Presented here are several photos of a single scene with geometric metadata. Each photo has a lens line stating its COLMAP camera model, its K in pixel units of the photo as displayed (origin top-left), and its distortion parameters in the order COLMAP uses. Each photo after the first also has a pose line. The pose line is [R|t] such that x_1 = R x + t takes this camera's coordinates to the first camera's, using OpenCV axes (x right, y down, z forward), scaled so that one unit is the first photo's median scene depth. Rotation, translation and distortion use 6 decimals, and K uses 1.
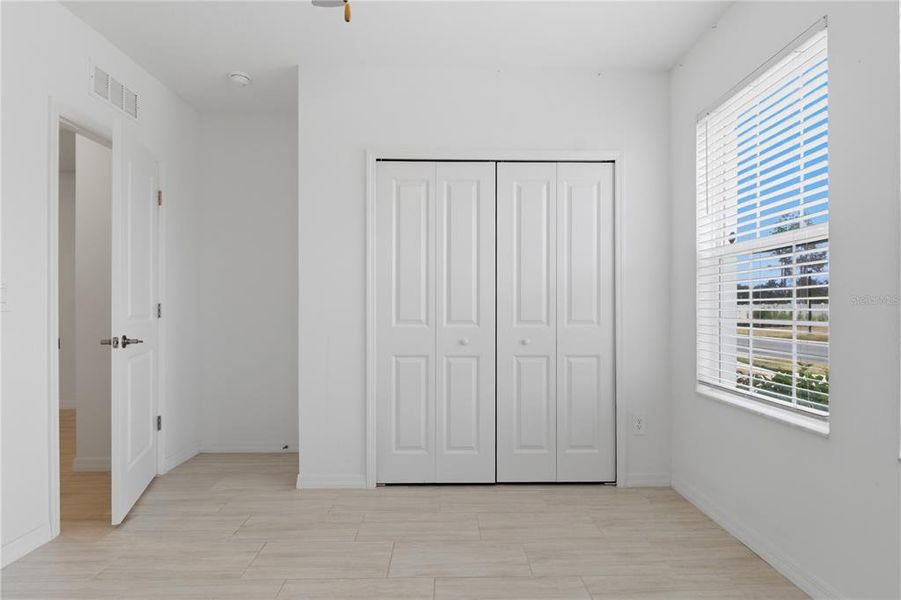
lens RADIAL K [[455.4, 0, 452.6], [0, 455.4, 309.5], [0, 0, 1]] dist [-0.003604, -0.000351]
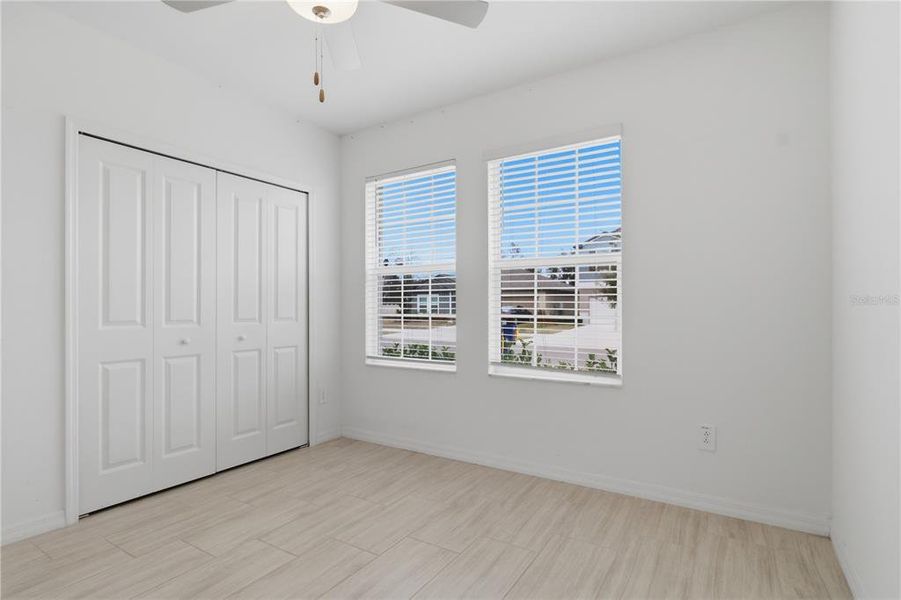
lens RADIAL K [[455.4, 0, 452.6], [0, 455.4, 309.5], [0, 0, 1]] dist [-0.003604, -0.000351]
pose [[0.545281, -0.005131, 0.838238, -0.495399], [0.004357, 0.999985, 0.003287, -0.000119], [-0.838242, 0.001860, 0.545295, -0.040031]]
